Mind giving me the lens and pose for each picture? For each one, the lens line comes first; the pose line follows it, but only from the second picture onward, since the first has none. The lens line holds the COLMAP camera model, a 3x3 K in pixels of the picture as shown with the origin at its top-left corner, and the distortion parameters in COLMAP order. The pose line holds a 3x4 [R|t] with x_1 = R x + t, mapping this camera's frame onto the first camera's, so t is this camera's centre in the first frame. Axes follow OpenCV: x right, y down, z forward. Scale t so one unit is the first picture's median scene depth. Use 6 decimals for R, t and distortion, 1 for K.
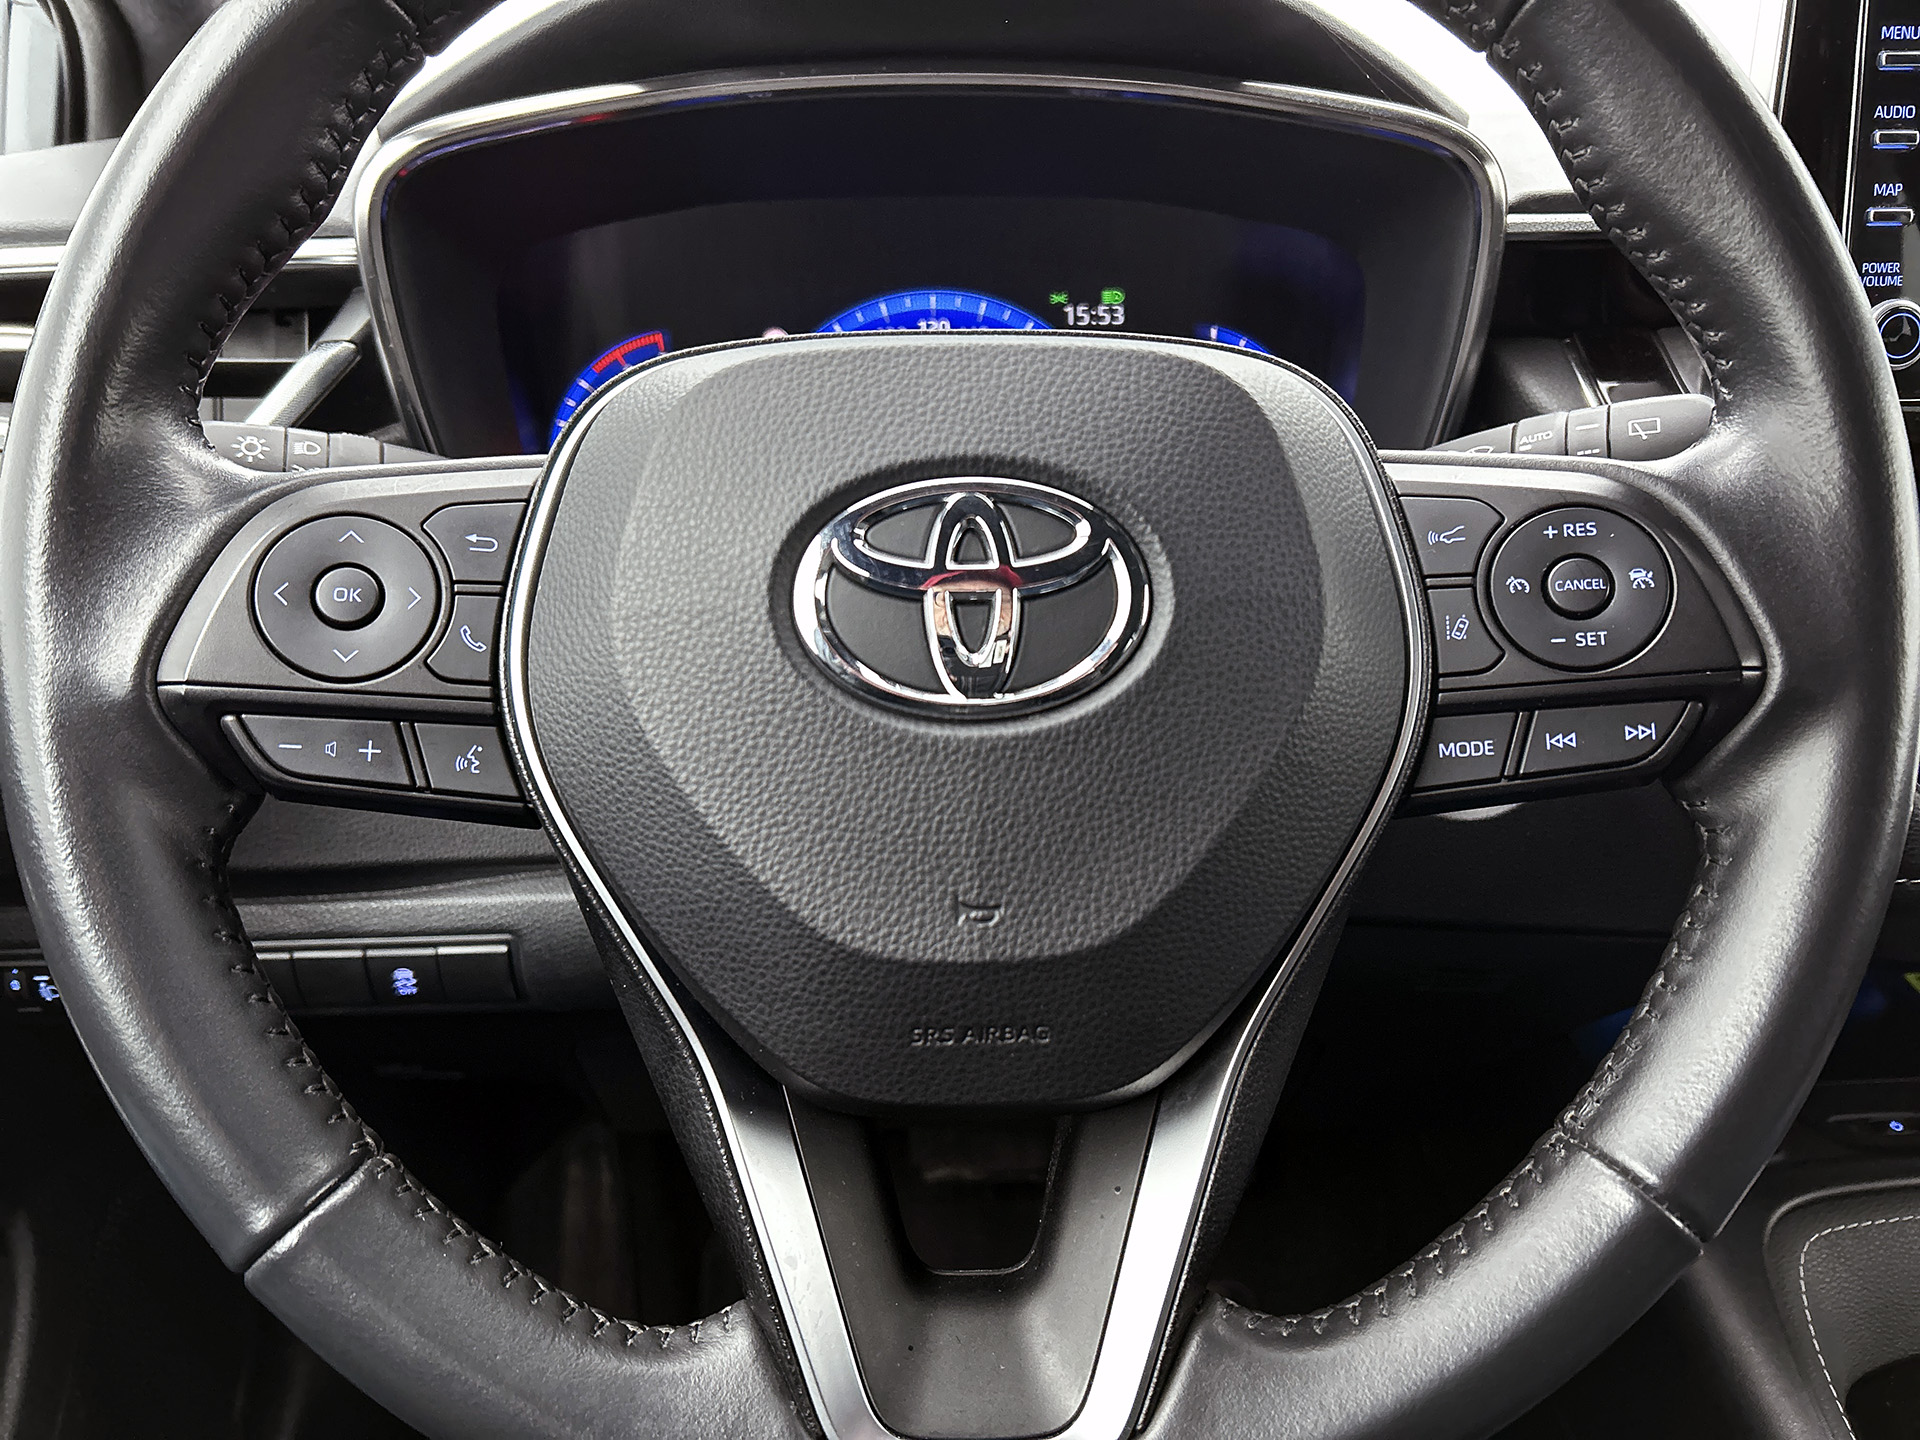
lens RADIAL K [[1446.9, 0, 981.0], [0, 1446.9, 734.7], [0, 0, 1]] dist [0.026937, -0.009457]
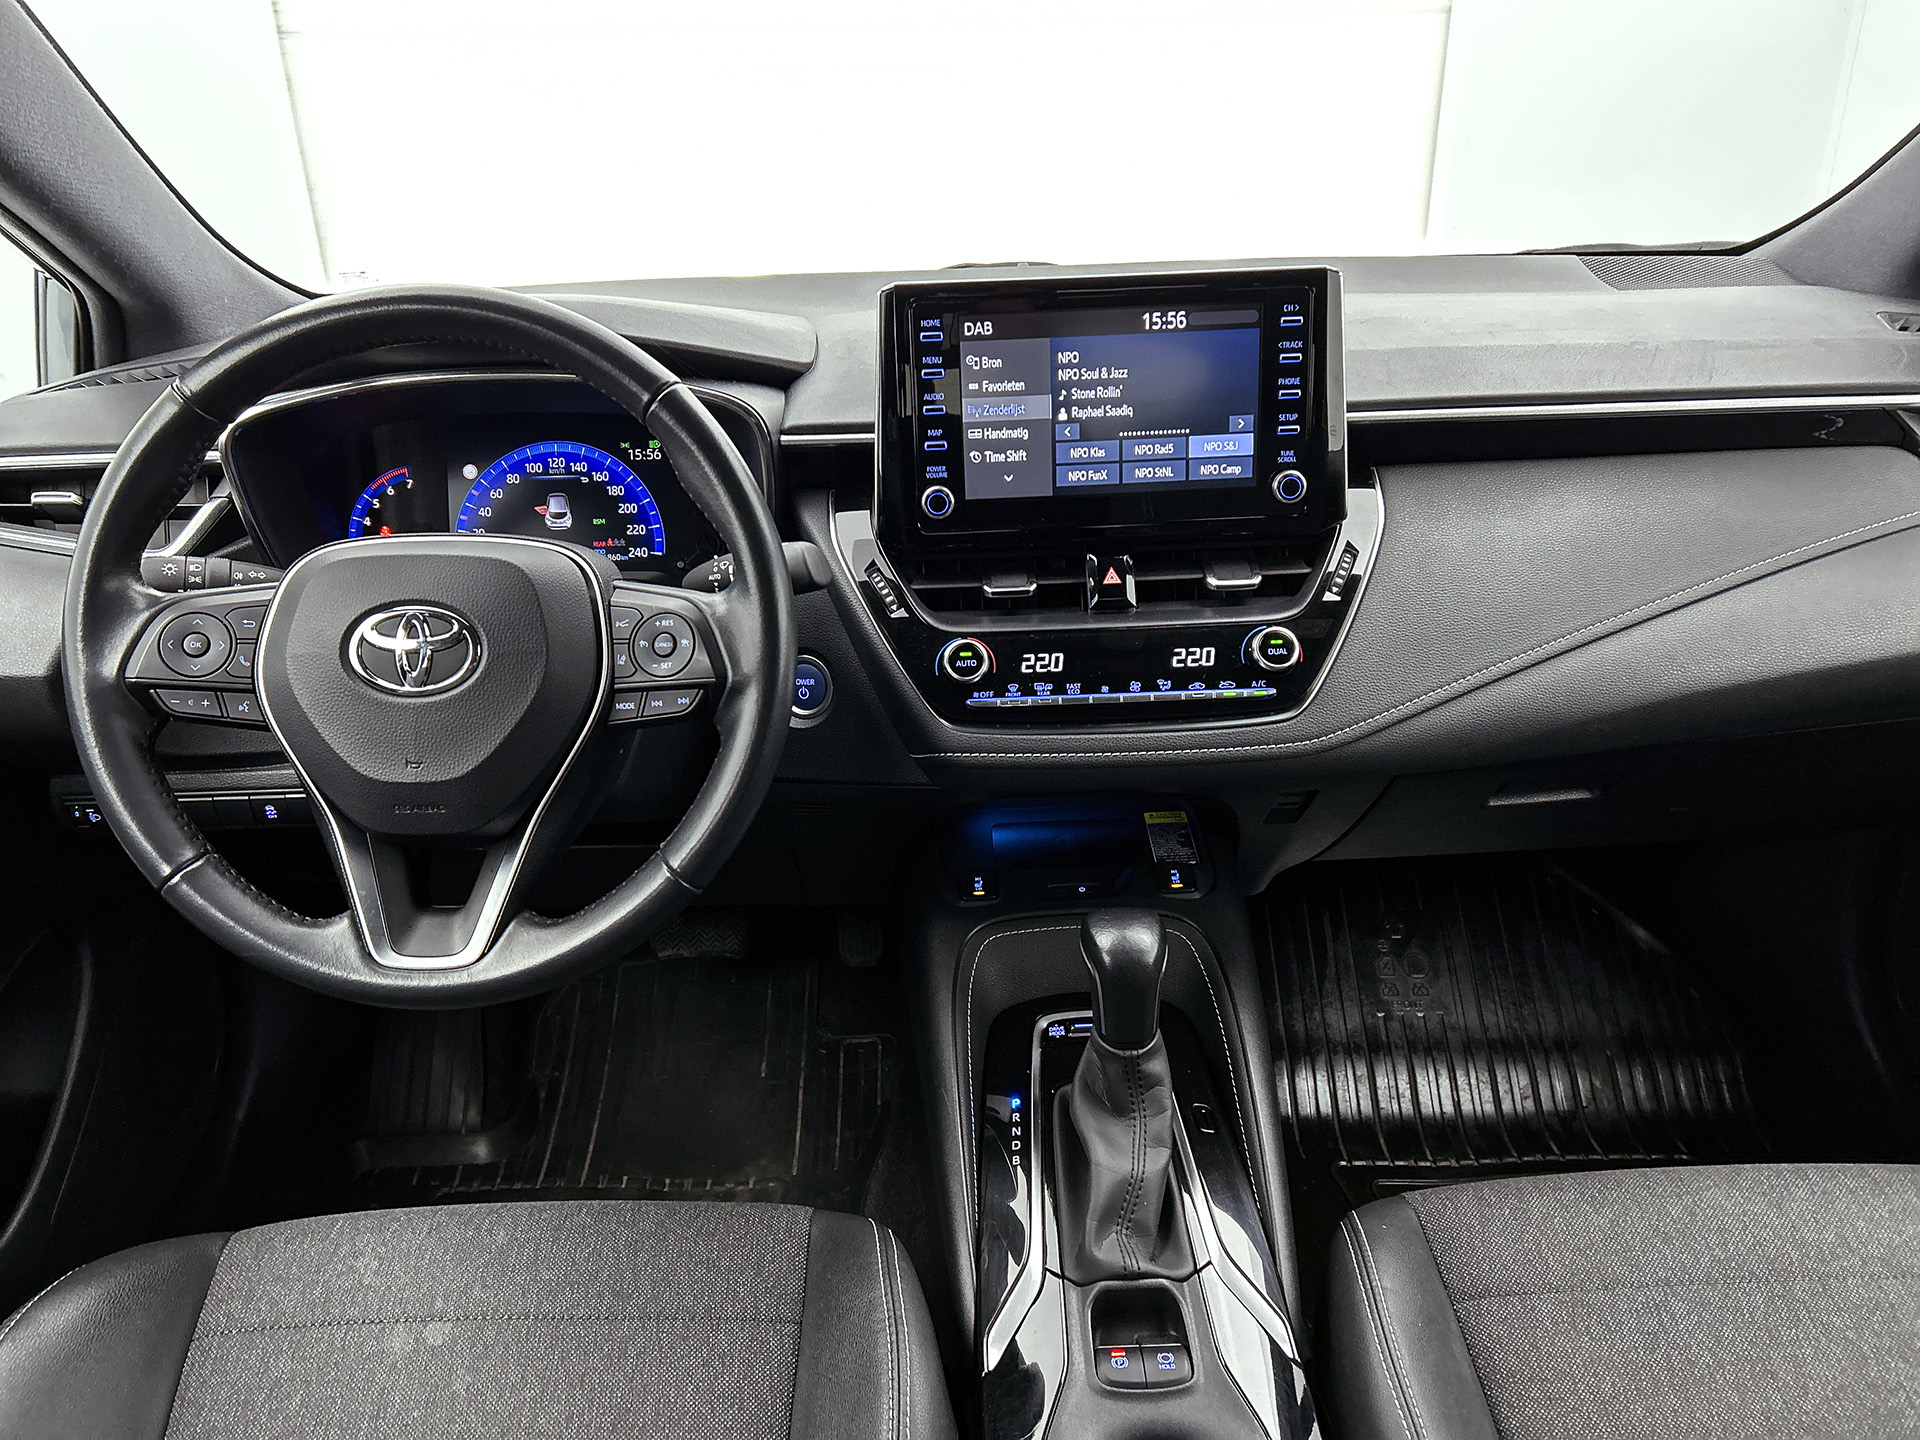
lens RADIAL K [[1446.9, 0, 956.5], [0, 1446.9, 717.2], [0, 0, 1]] dist [0.026937, -0.009457]
pose [[0.999298, -0.001305, -0.037437, 1.024581], [0.003054, 0.998905, 0.046679, -0.081612], [0.037335, -0.046760, 0.998208, -1.565643]]
